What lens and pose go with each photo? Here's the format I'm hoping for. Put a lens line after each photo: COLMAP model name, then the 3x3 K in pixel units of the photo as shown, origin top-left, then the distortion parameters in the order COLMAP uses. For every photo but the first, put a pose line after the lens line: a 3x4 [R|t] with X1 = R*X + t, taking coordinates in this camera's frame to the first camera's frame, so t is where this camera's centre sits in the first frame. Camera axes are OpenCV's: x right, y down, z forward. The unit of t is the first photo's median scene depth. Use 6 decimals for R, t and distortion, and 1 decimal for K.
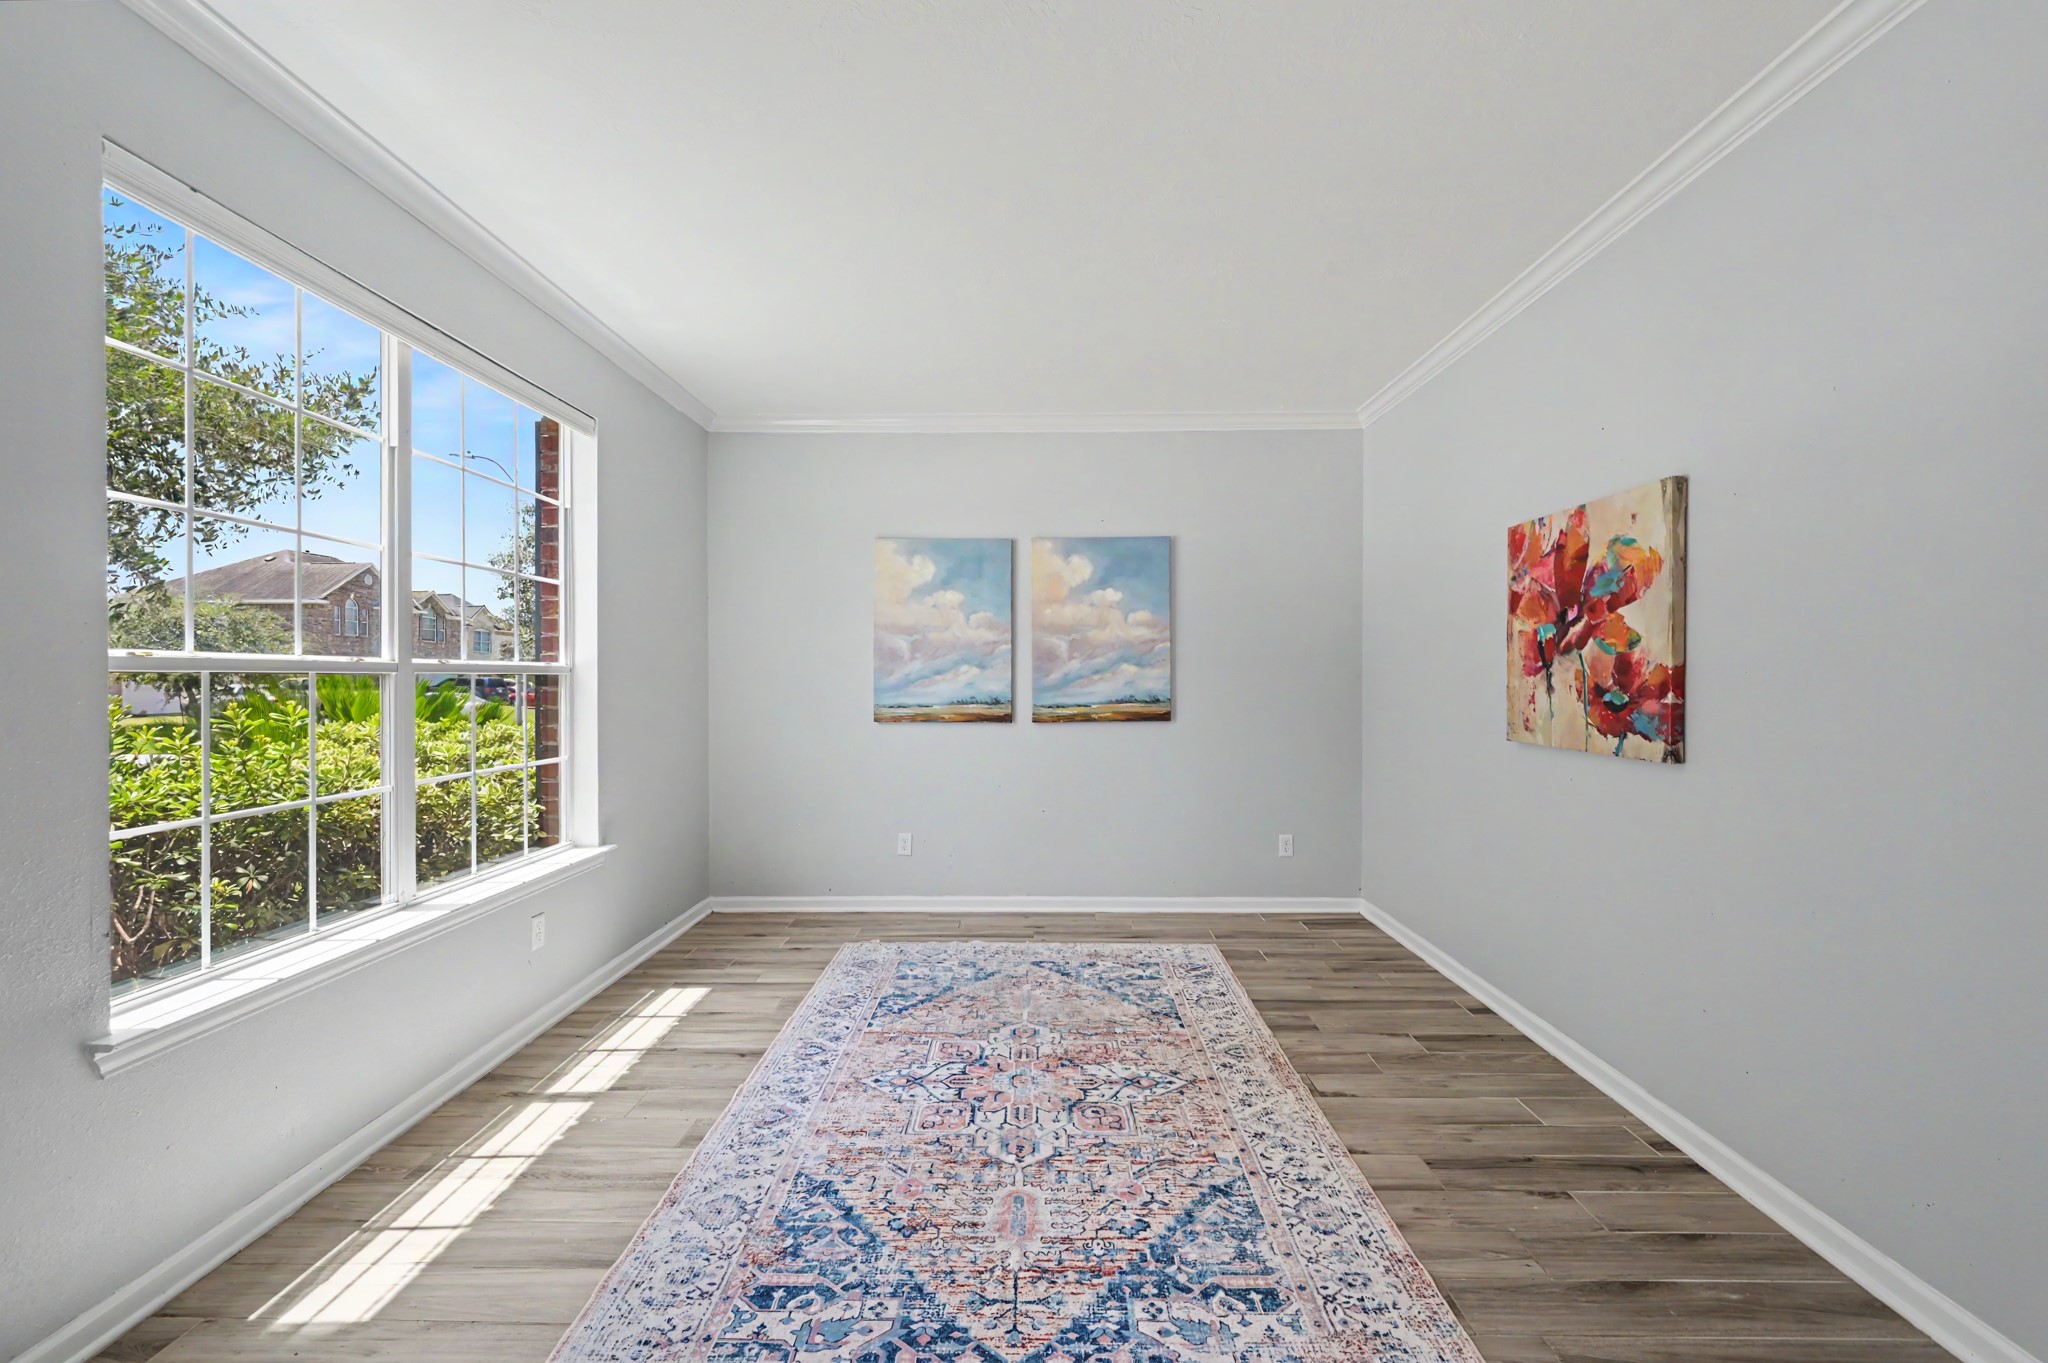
lens RADIAL K [[819.1, 0, 1033.1], [0, 819.1, 680.5], [0, 0, 1]] dist [0.000769, 0.000404]
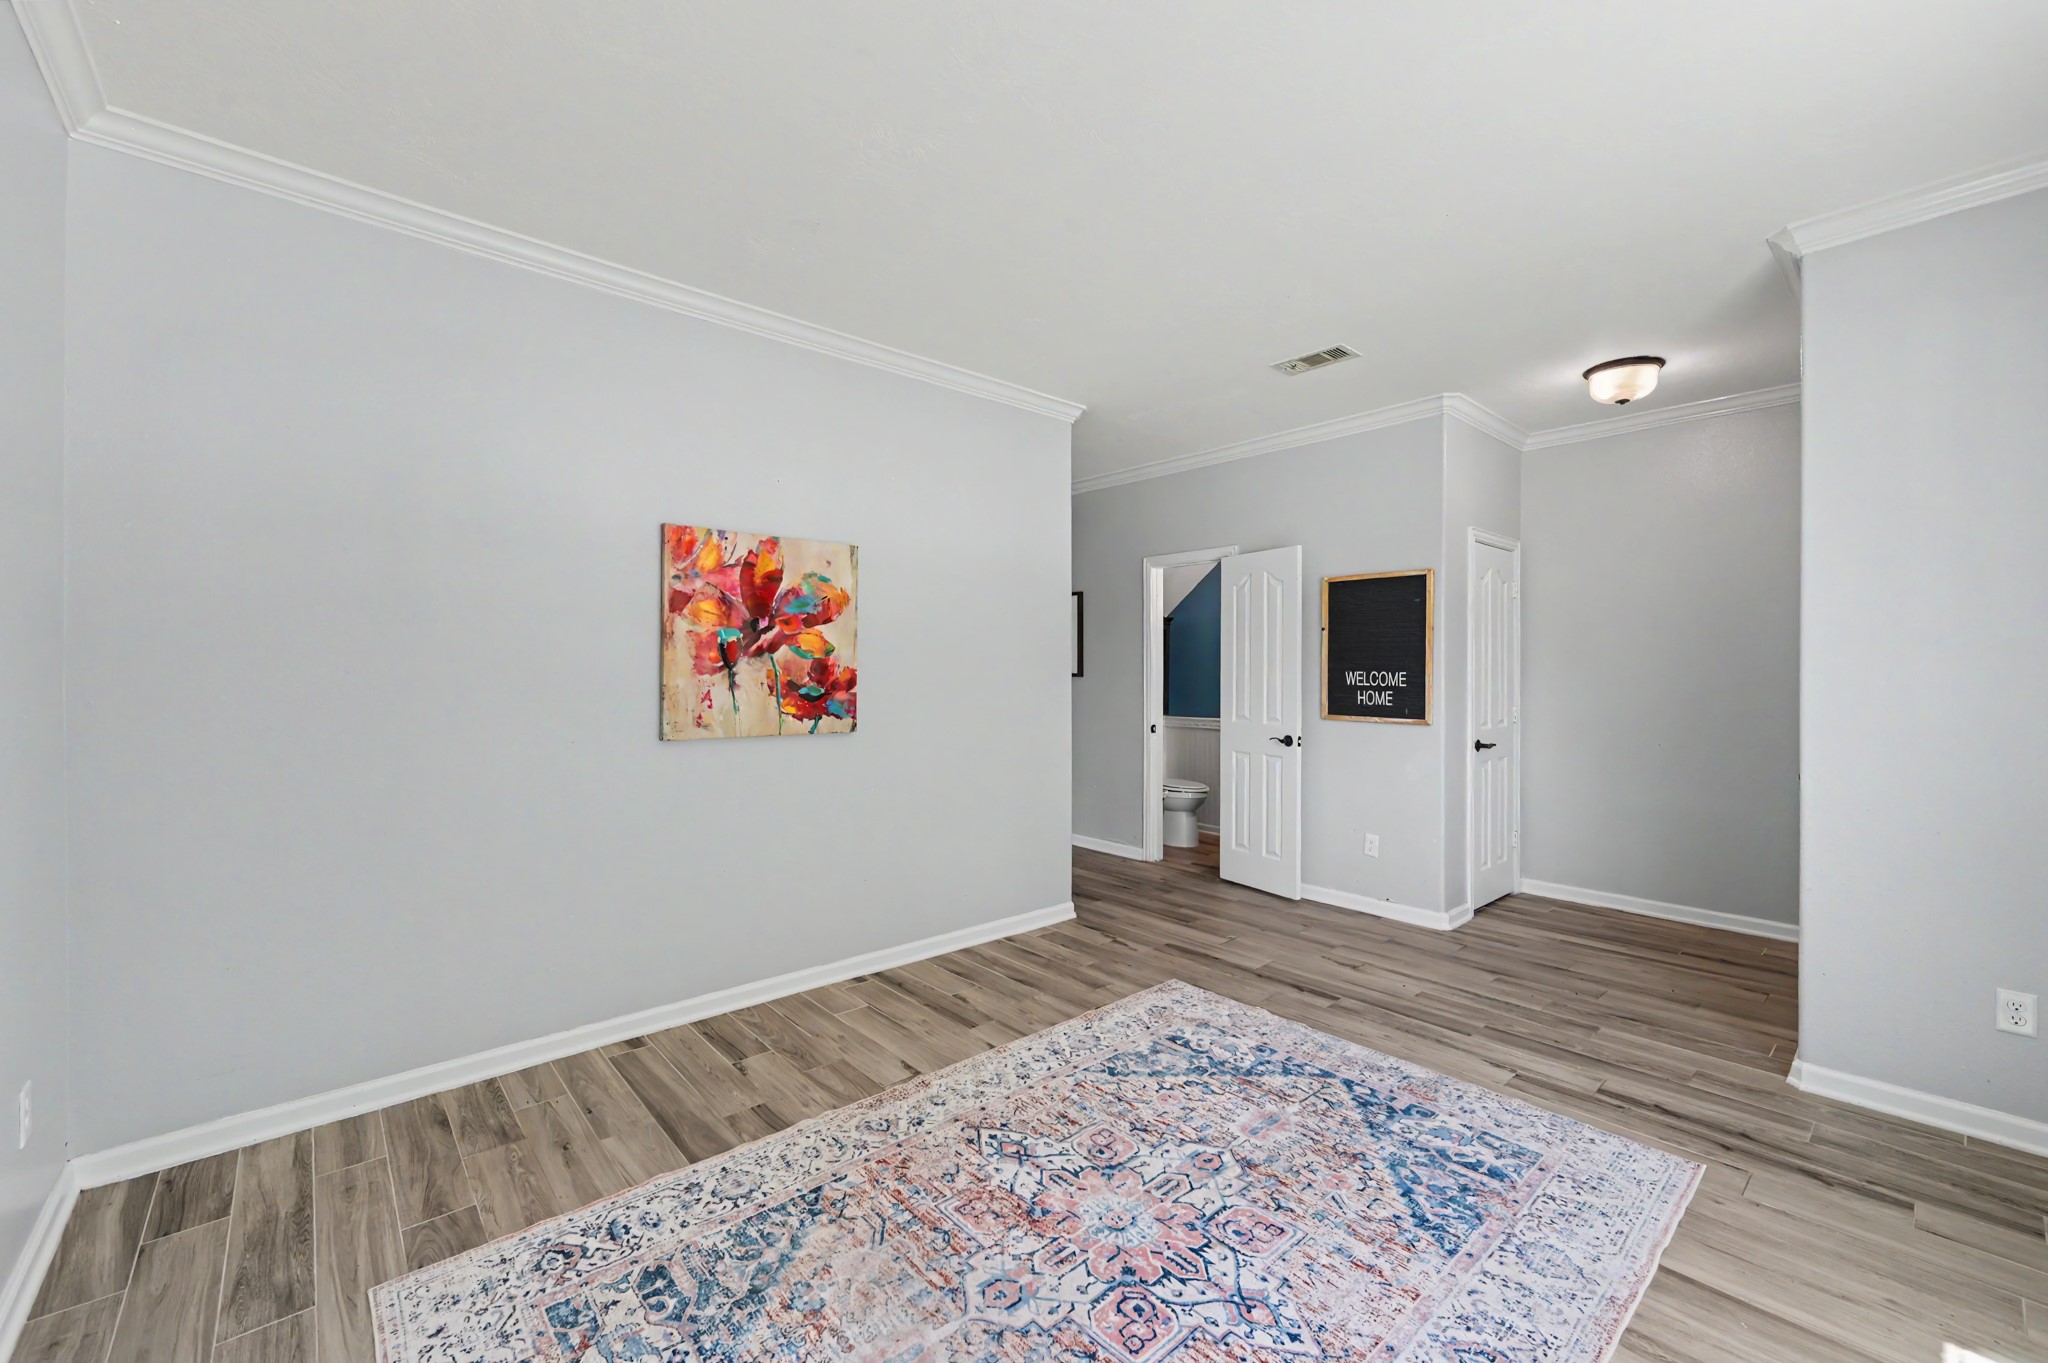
lens RADIAL K [[819.1, 0, 1033.8], [0, 819.1, 673.5], [0, 0, 1]] dist [0.000769, 0.000404]
pose [[-0.672829, -0.001837, 0.739795, -0.537024], [0.001710, 0.999990, 0.004038, -0.012605], [-0.739796, 0.003982, -0.672820, 1.628171]]
